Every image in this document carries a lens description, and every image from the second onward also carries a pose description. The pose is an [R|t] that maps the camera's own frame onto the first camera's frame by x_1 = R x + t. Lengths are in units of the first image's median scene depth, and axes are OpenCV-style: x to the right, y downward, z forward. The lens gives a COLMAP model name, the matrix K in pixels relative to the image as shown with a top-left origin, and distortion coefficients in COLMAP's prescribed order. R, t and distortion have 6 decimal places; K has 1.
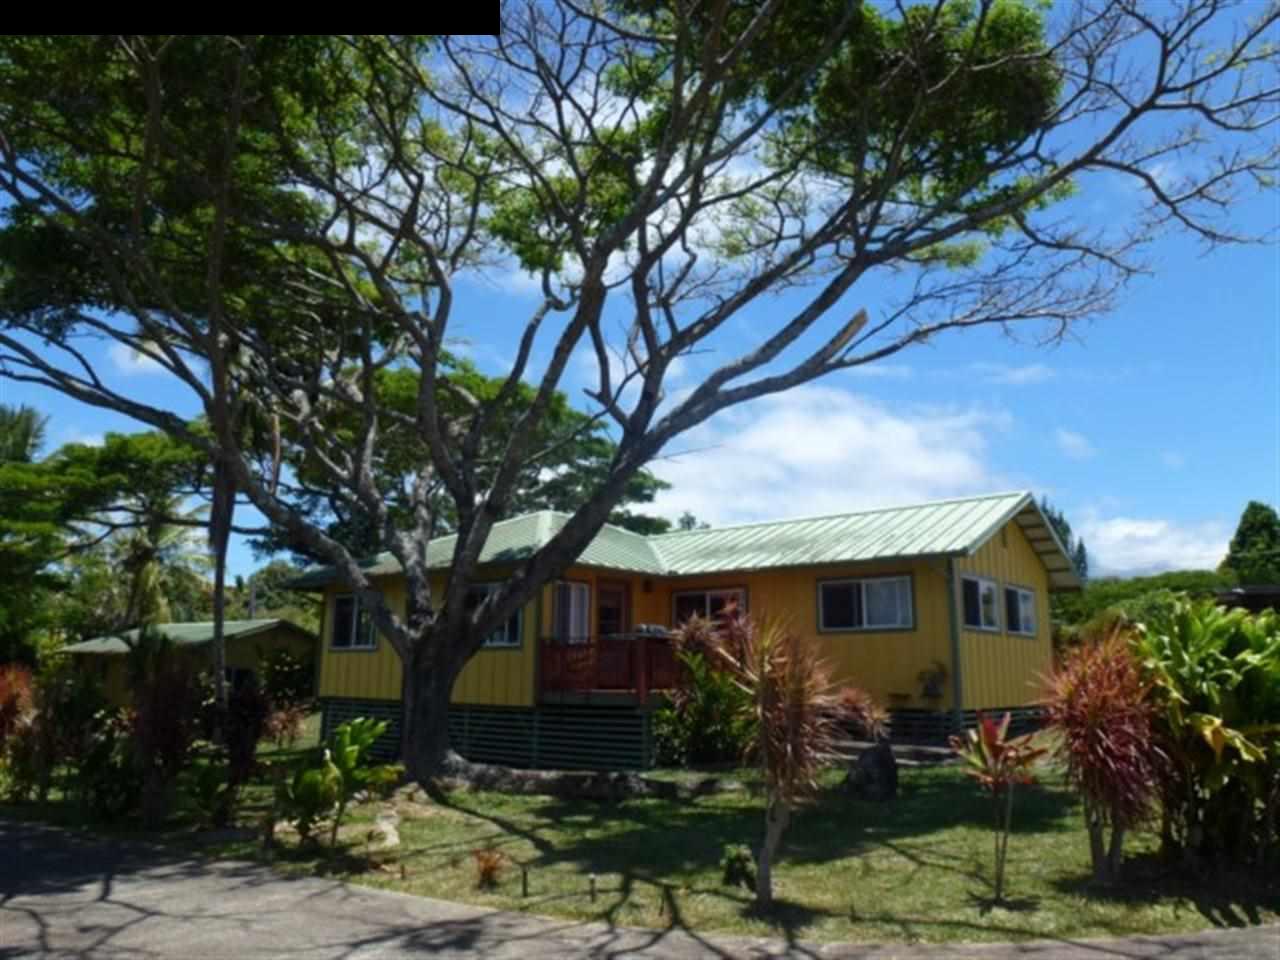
lens RADIAL K [[929.2, 0, 640.0], [0, 929.2, 480.0], [0, 0, 1]] dist [-0.039789, 0.001432]
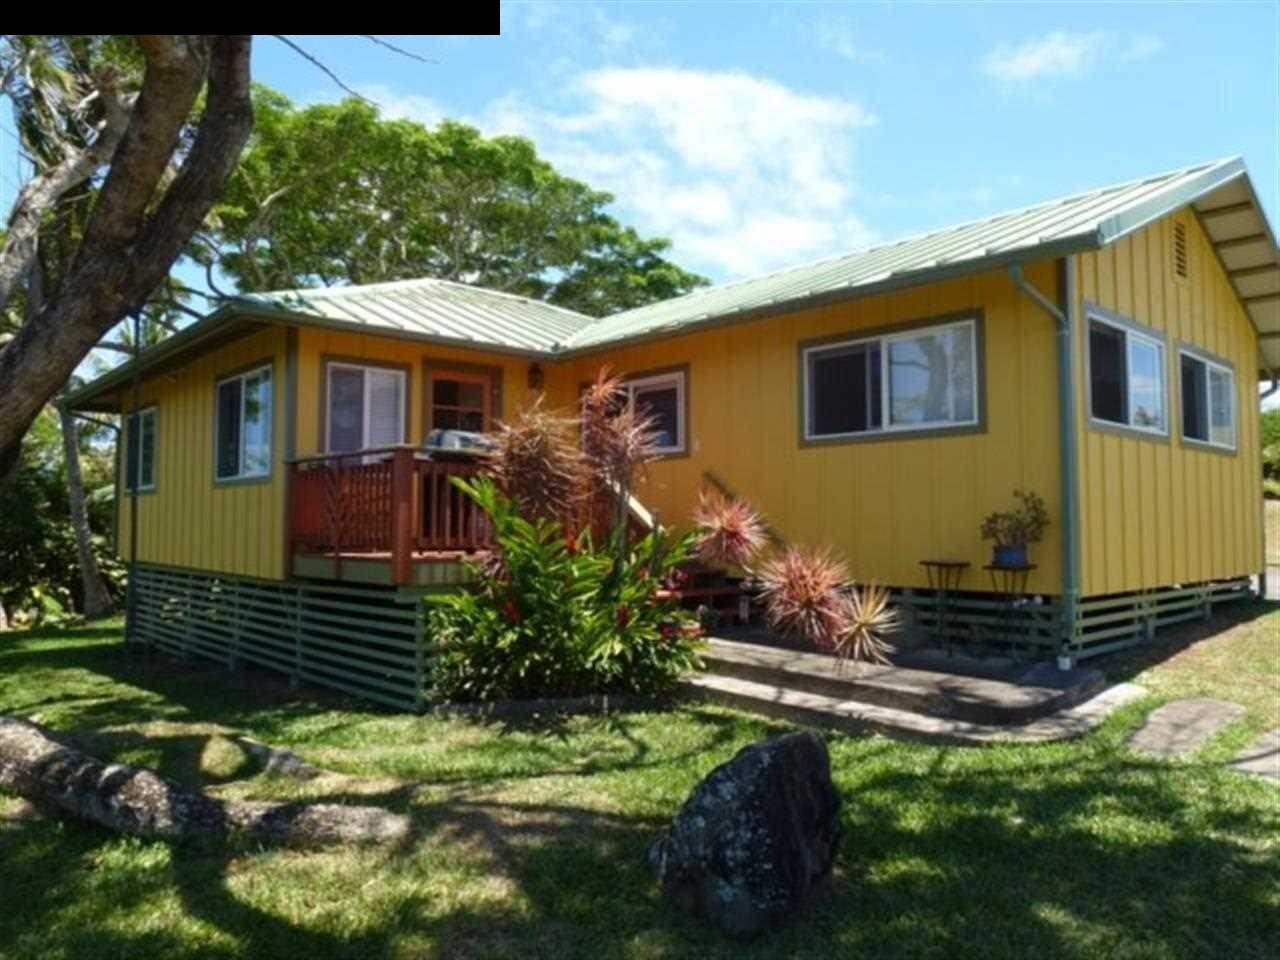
lens RADIAL K [[929.2, 0, 640.0], [0, 929.2, 480.0], [0, 0, 1]] dist [-0.039789, 0.001432]
pose [[0.990535, -0.013522, -0.136590, 0.177279], [0.035327, 0.986726, 0.158507, 0.100124], [0.132634, -0.161833, 0.977864, 0.479595]]
